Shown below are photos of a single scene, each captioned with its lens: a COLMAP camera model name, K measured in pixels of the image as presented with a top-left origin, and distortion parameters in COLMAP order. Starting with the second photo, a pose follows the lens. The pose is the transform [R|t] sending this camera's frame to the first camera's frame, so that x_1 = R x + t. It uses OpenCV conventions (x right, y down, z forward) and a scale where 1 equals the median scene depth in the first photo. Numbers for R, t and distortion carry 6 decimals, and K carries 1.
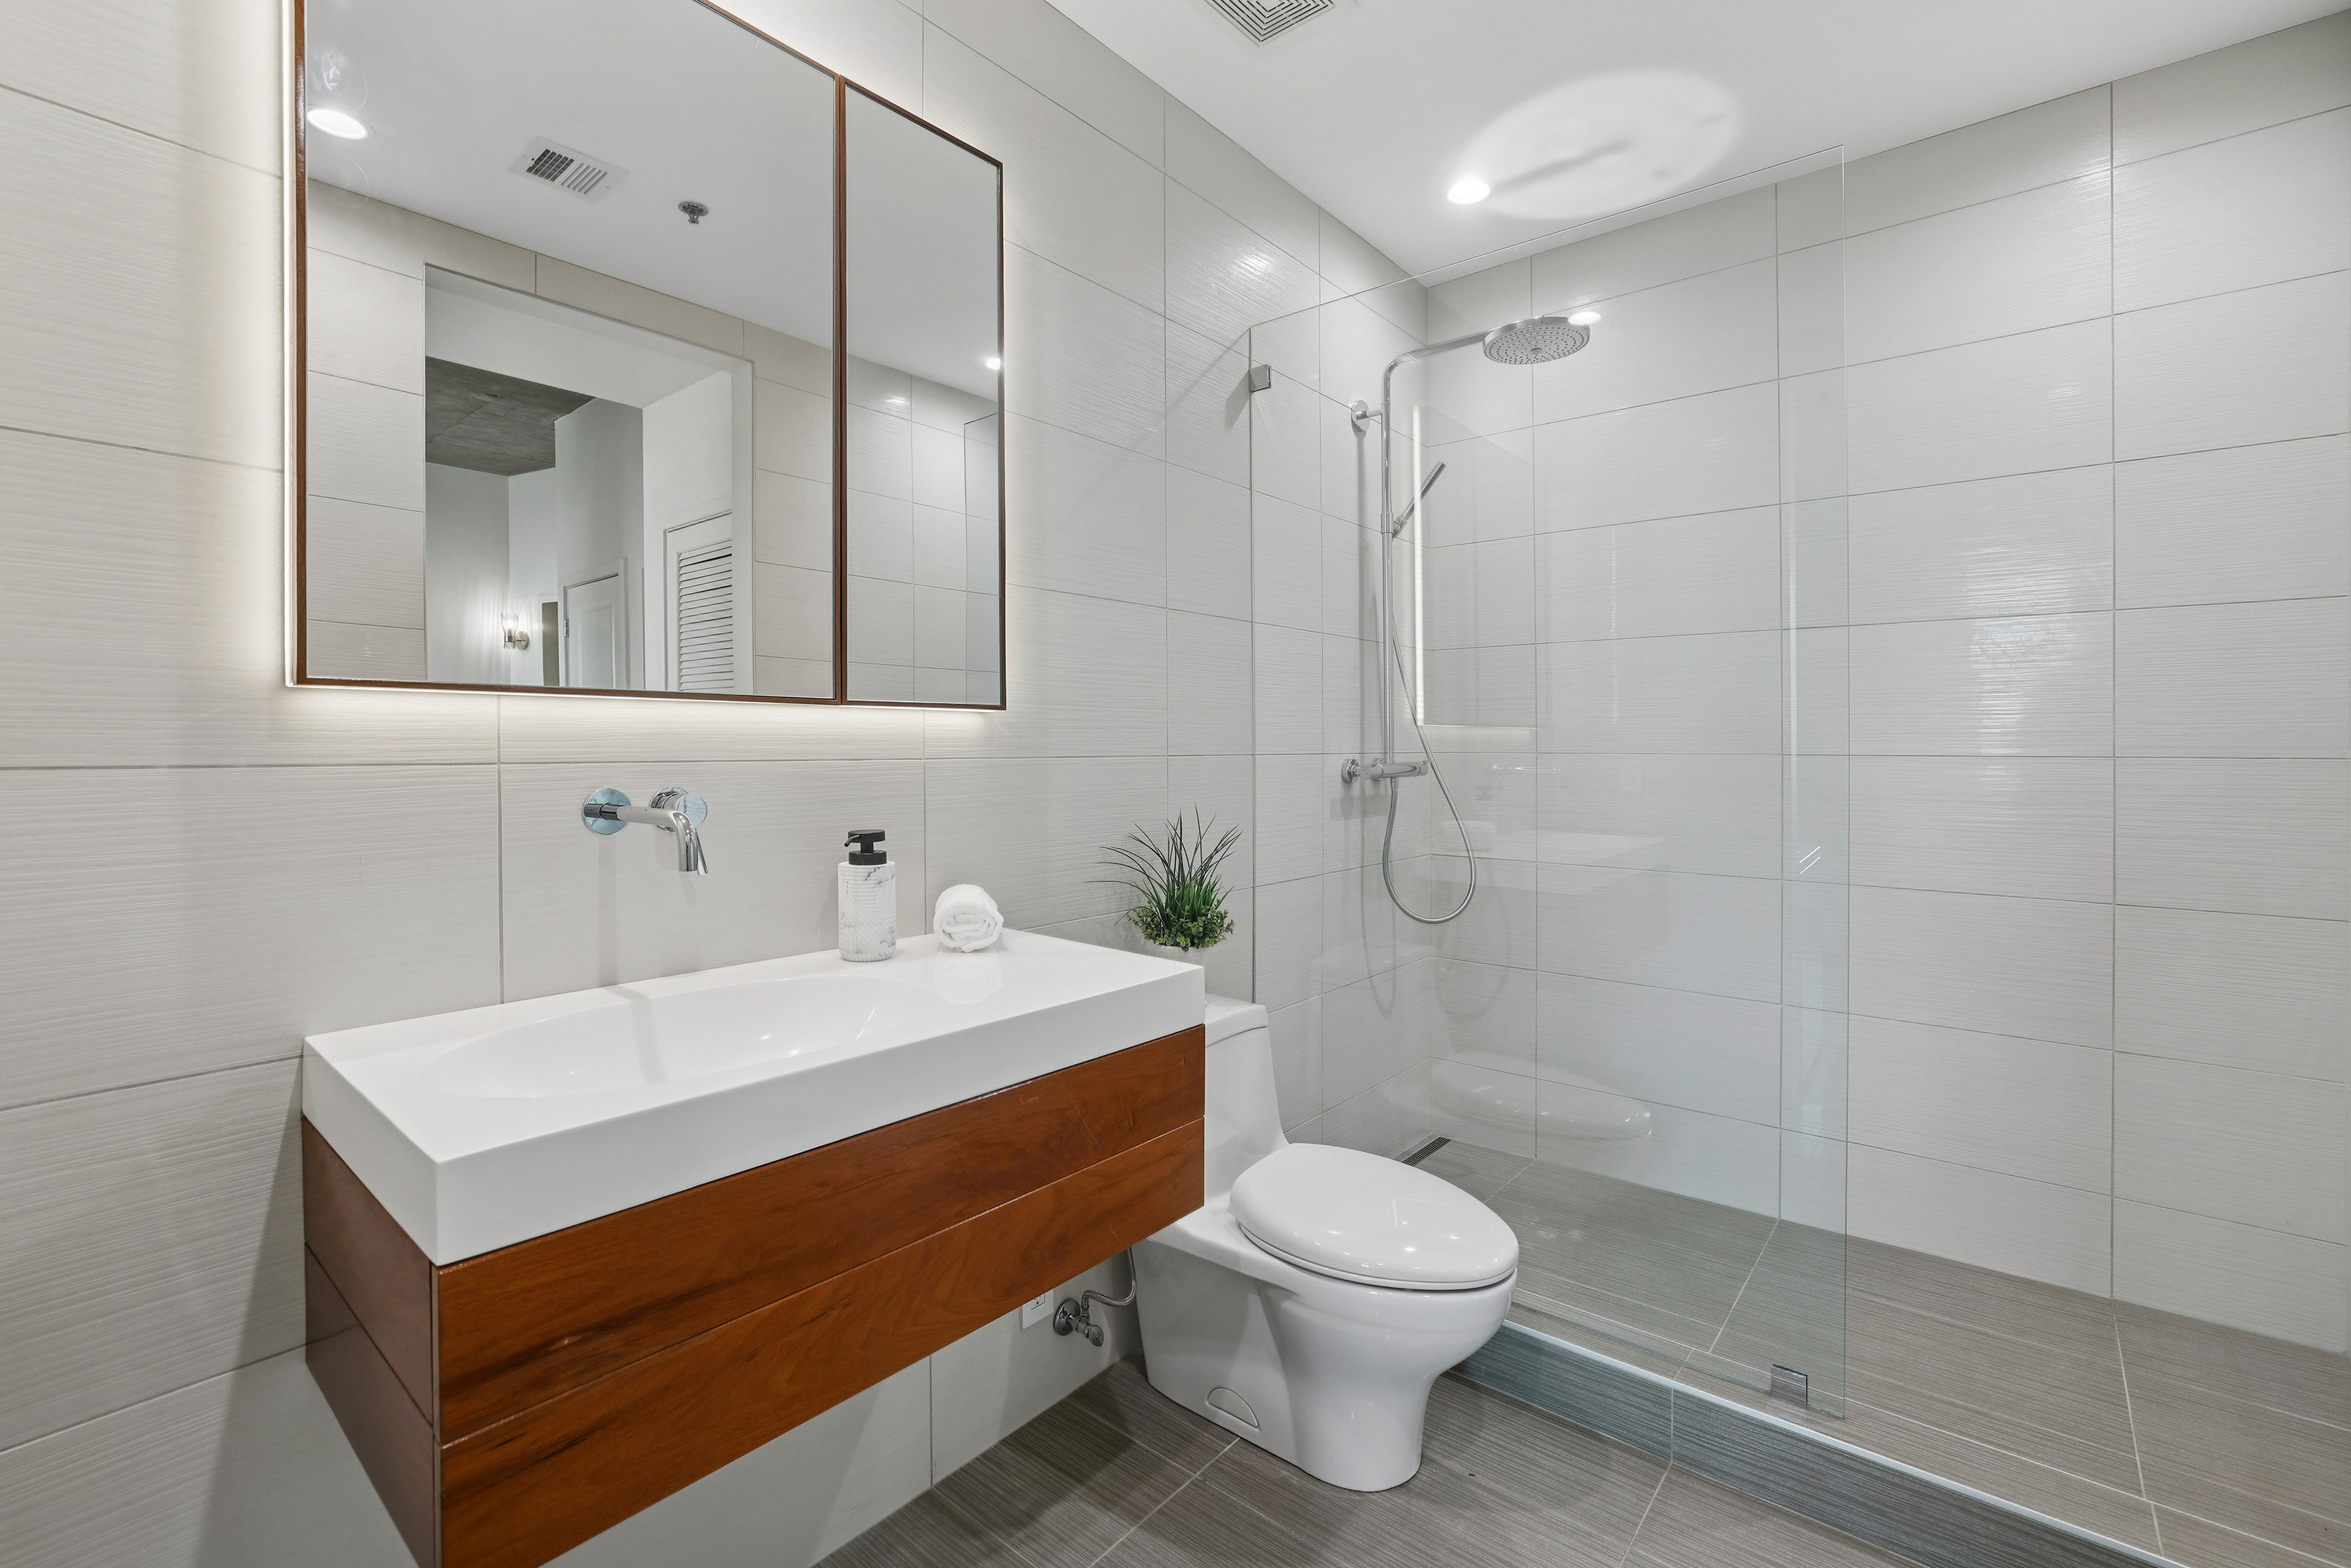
lens RADIAL K [[1037.9, 0, 1171.2], [0, 1037.9, 745.0], [0, 0, 1]] dist [-0.000593, -0.000072]
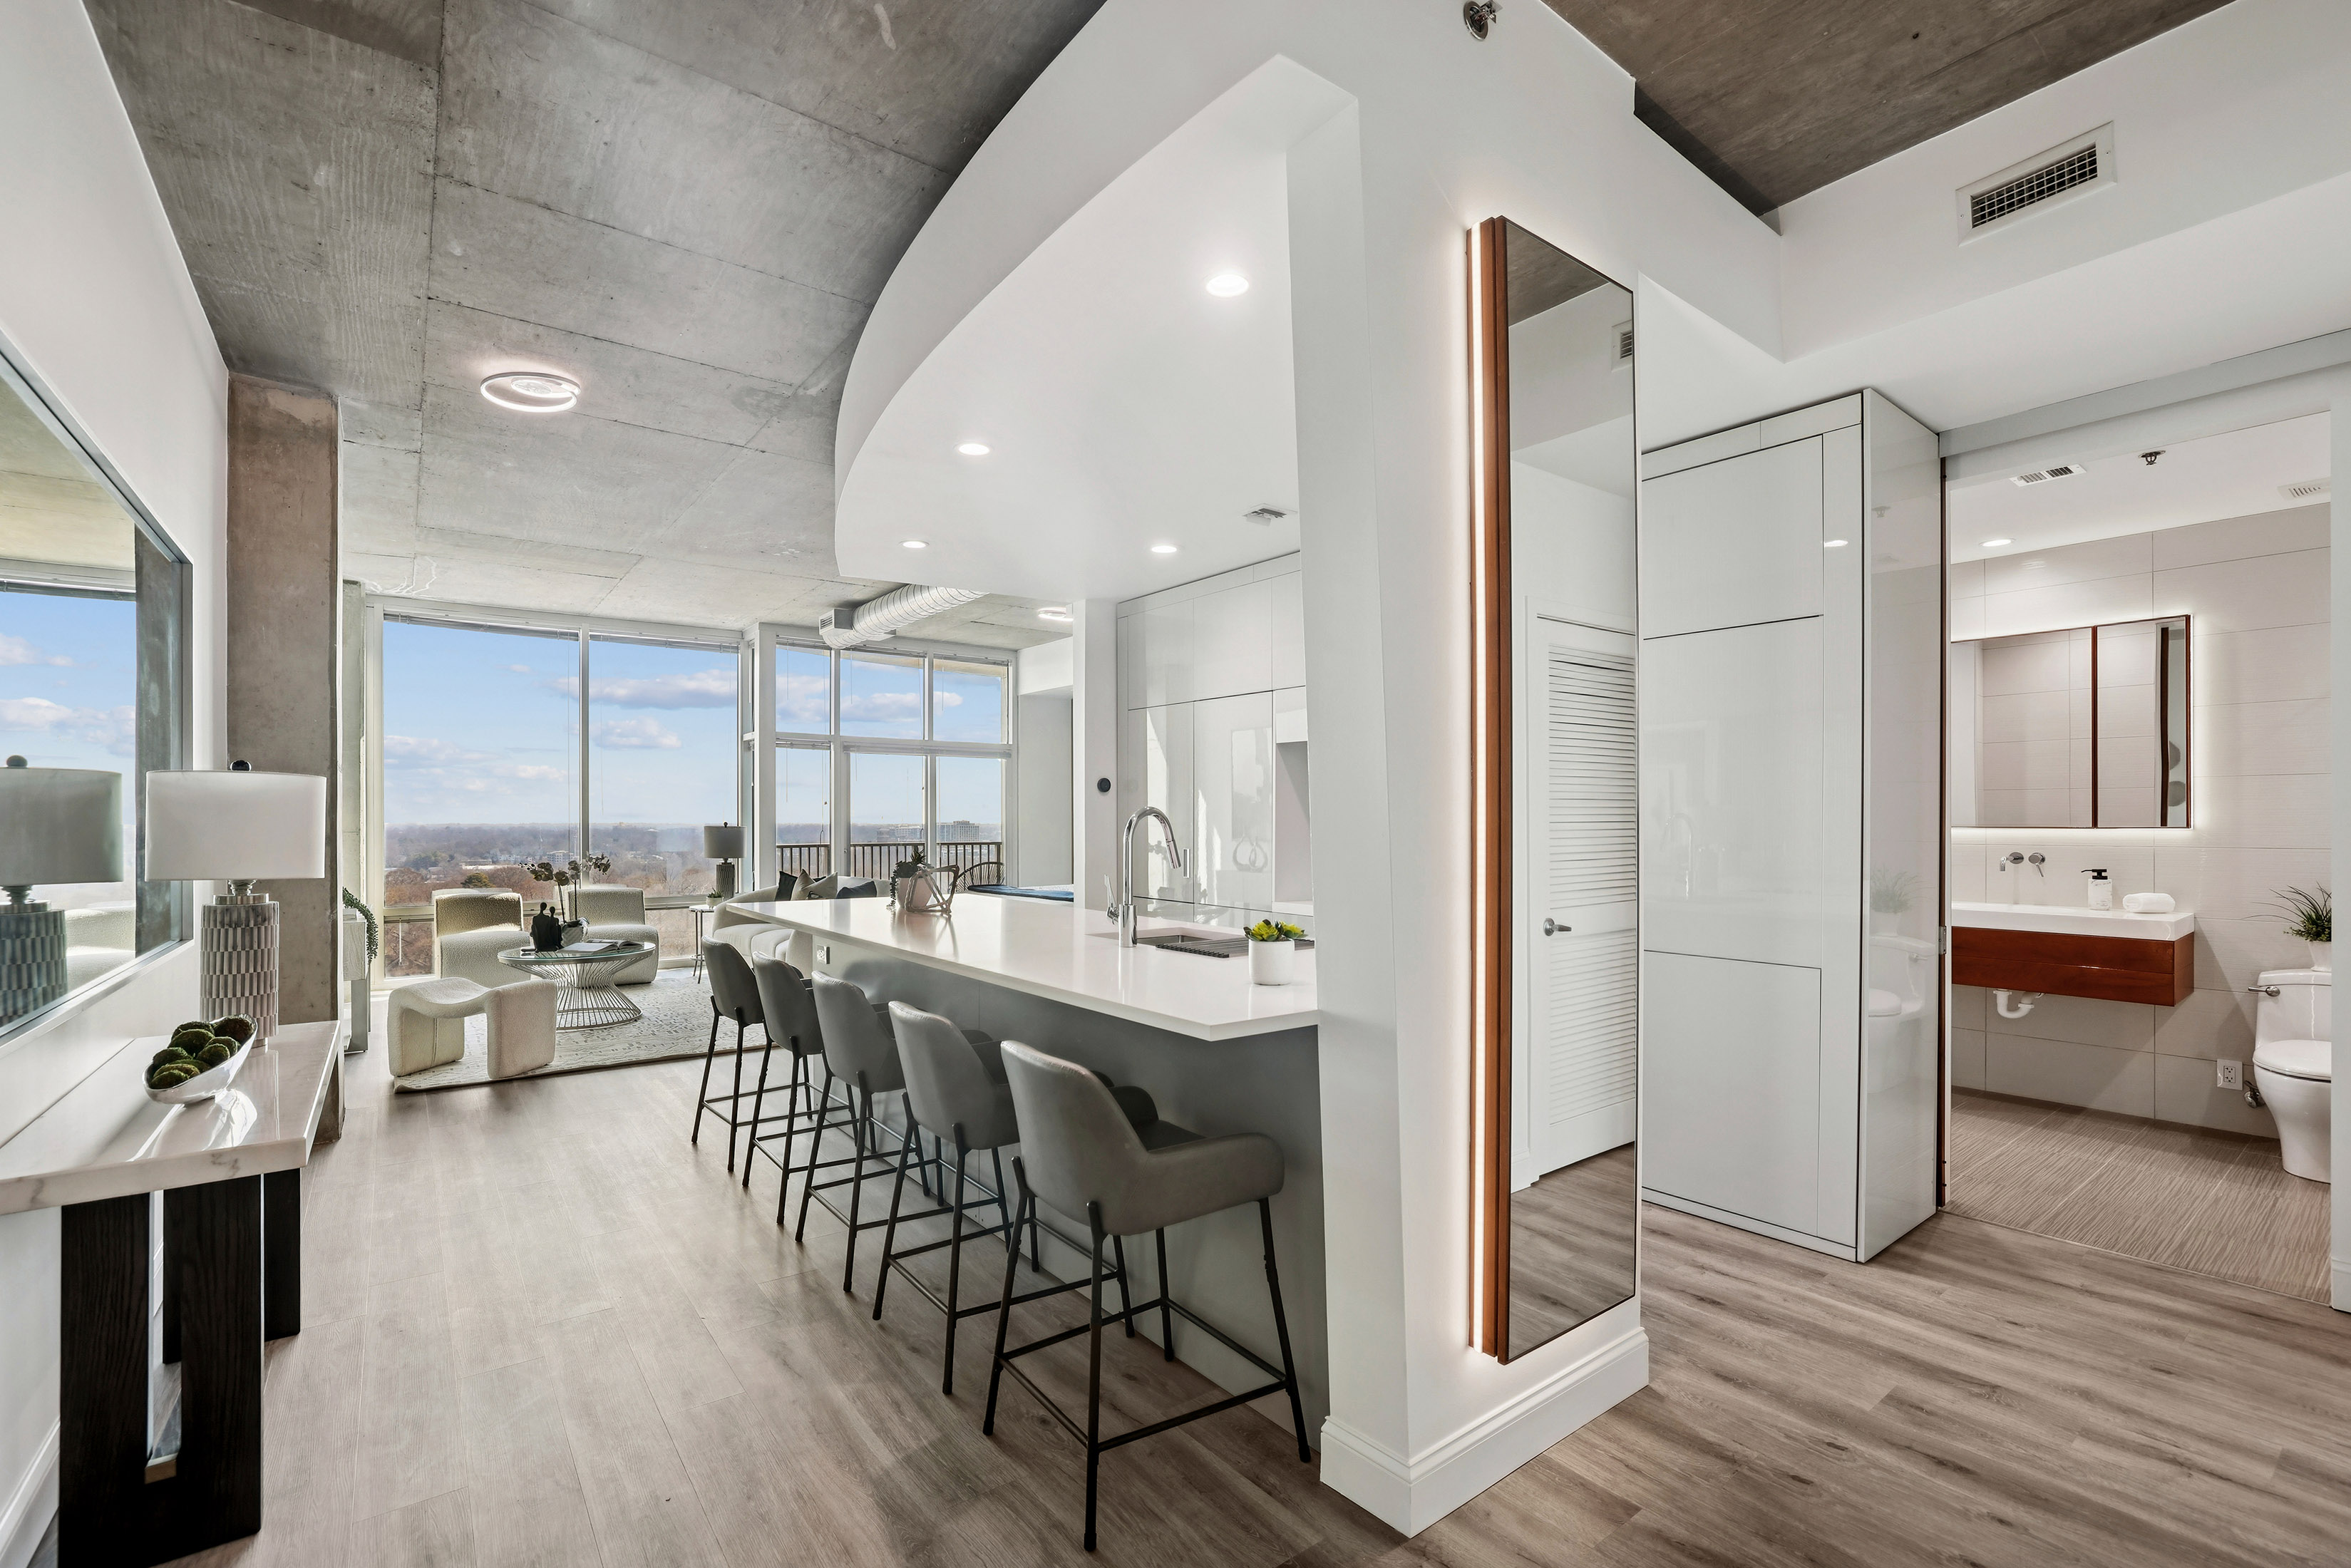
lens RADIAL K [[1024.6, 0, 1170.4], [0, 1024.6, 814.3], [0, 0, 1]] dist [-0.027184, 0.000404]
pose [[-0.205784, -0.005106, -0.978584, 3.531308], [0.000598, 0.999986, -0.005343, -0.073774], [0.978597, -0.001684, -0.205778, -1.218303]]
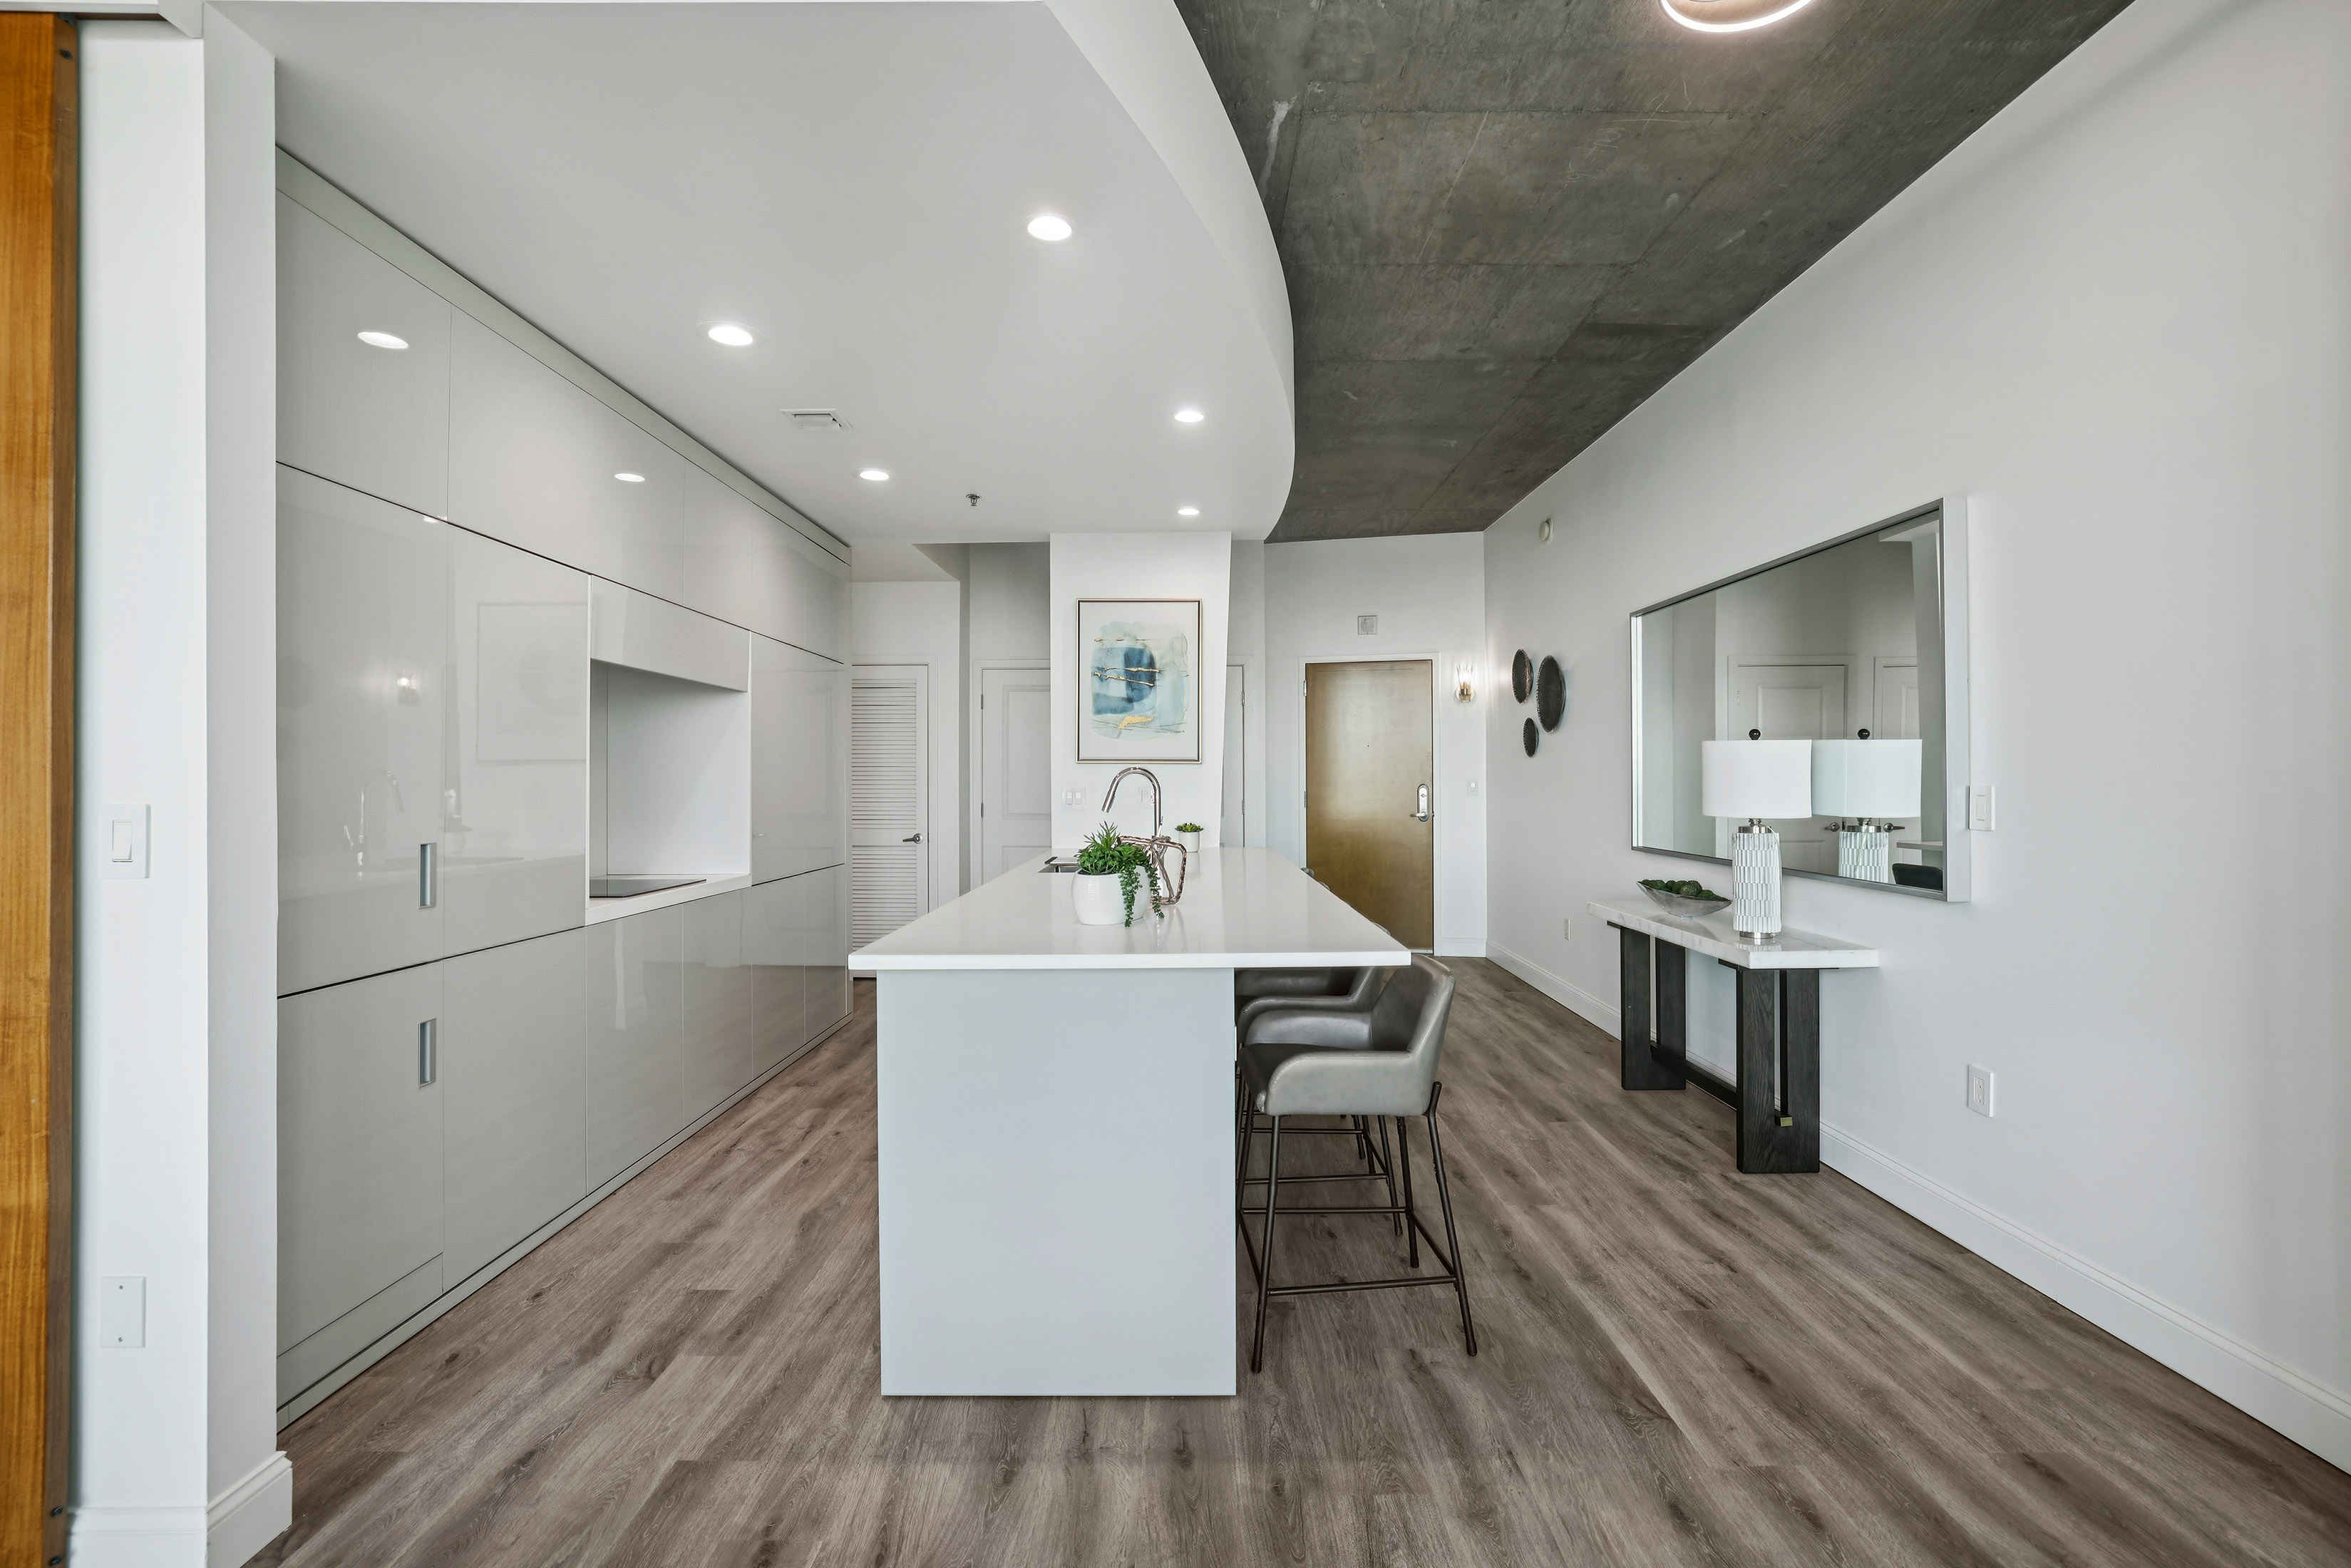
lens RADIAL K [[1035.7, 0, 1184.0], [0, 1035.7, 773.5], [0, 0, 1]] dist [-0.039633, 0.018639]
pose [[0.756893, -0.002644, 0.653534, -0.695118], [0.007252, 0.999964, -0.004354, -0.067938], [-0.653499, 0.008035, 0.756885, -4.279438]]
